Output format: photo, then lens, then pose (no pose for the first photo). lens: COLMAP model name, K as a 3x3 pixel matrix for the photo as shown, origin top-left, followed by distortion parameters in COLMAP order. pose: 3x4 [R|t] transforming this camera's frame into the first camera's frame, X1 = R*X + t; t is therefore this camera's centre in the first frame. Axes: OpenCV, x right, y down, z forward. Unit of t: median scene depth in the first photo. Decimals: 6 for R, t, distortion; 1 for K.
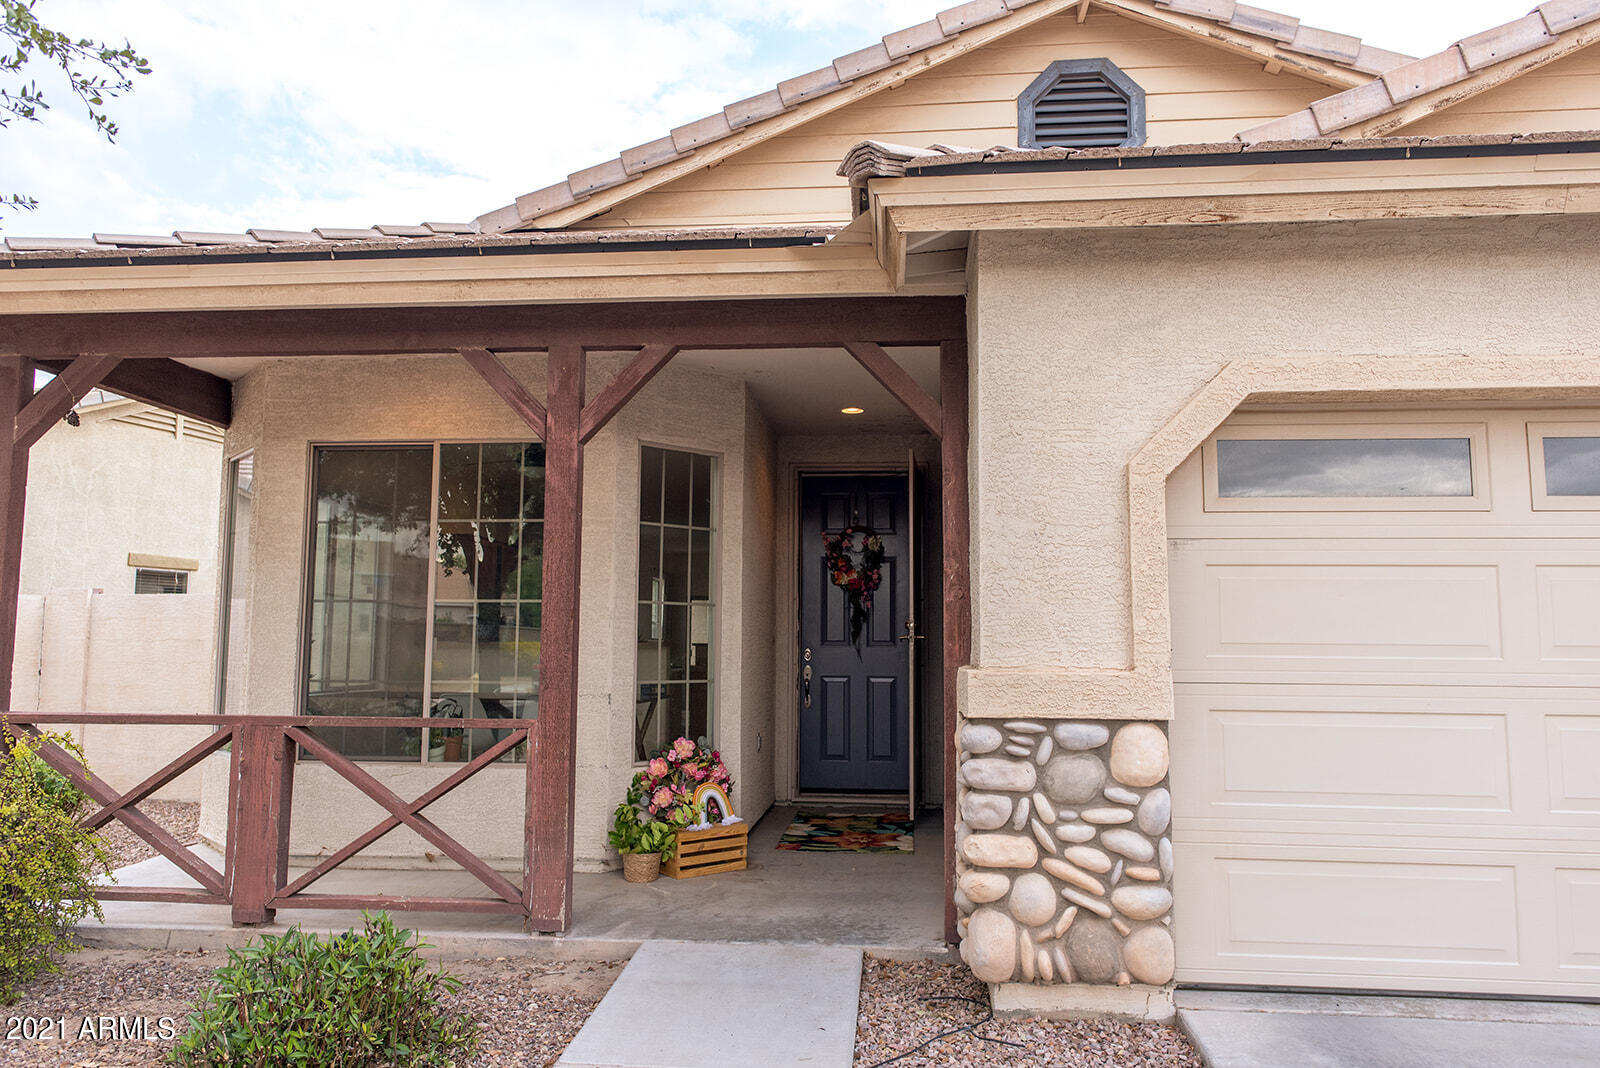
lens RADIAL K [[1149.9, 0, 800.0], [0, 1149.9, 534.0], [0, 0, 1]] dist [-0.003665, 0.000965]
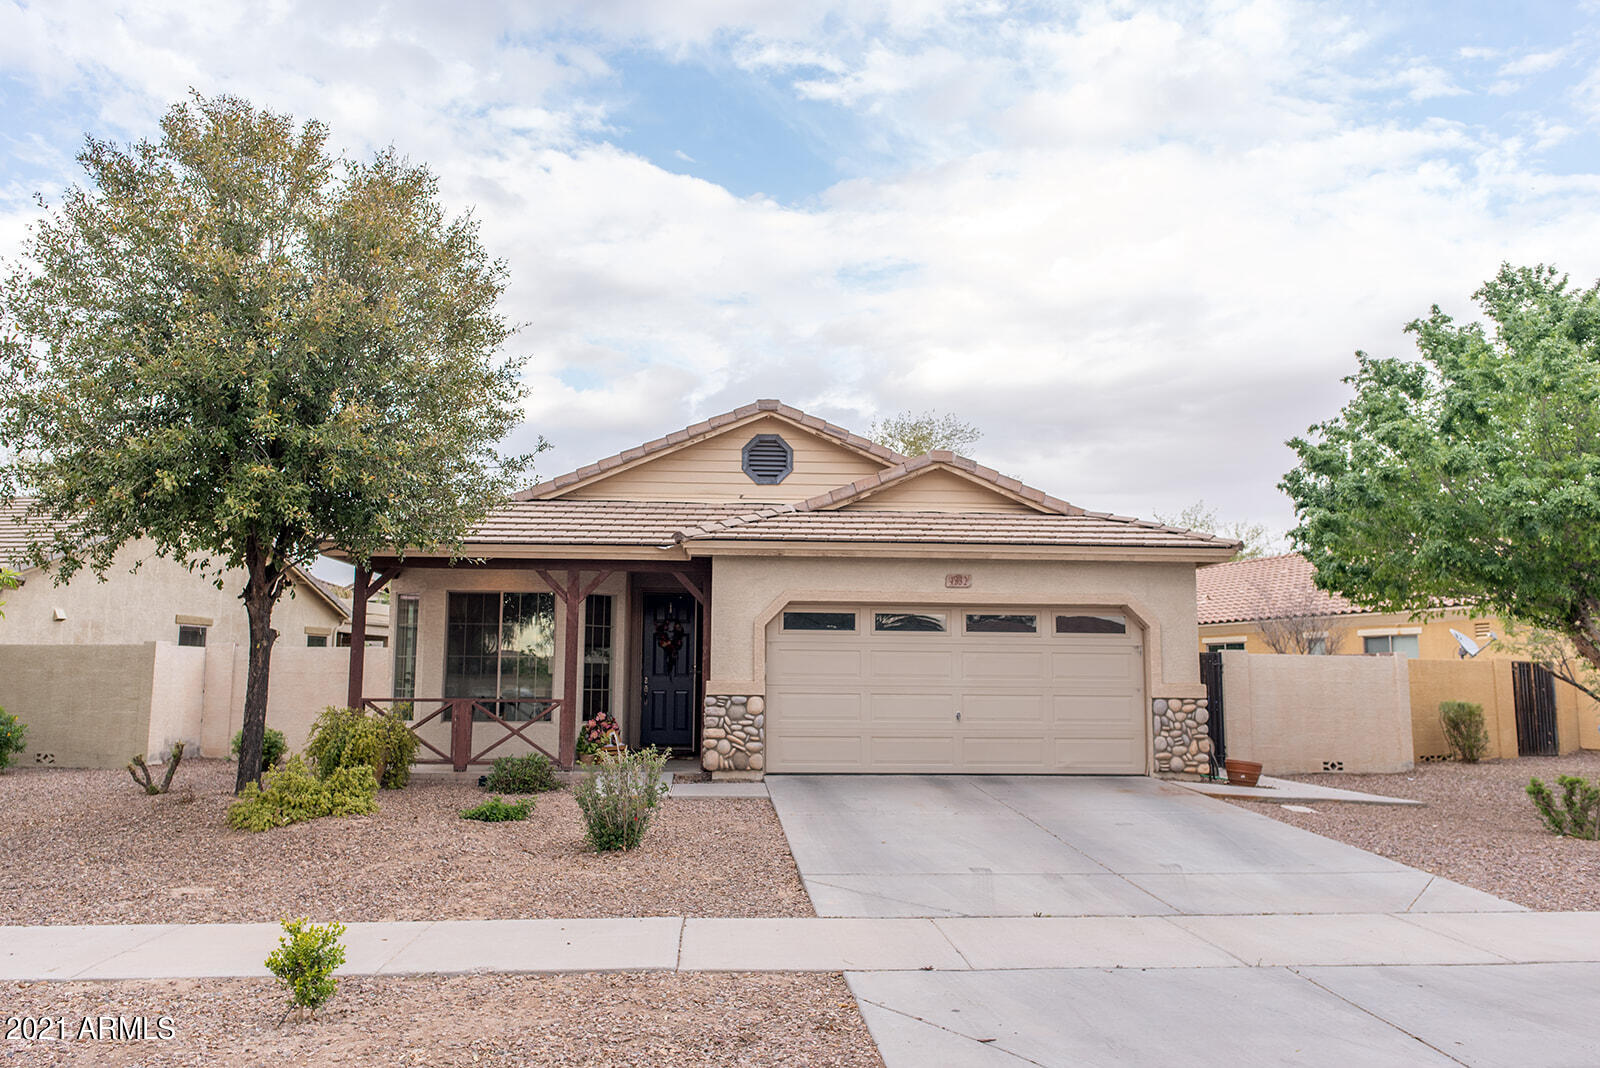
lens RADIAL K [[1149.9, 0, 800.0], [0, 1149.9, 534.0], [0, 0, 1]] dist [-0.003665, 0.000965]
pose [[0.985217, 0.021094, 0.170007, -0.140946], [-0.015855, 0.999358, -0.032119, -0.175167], [-0.170575, 0.028949, 0.984919, -1.996209]]
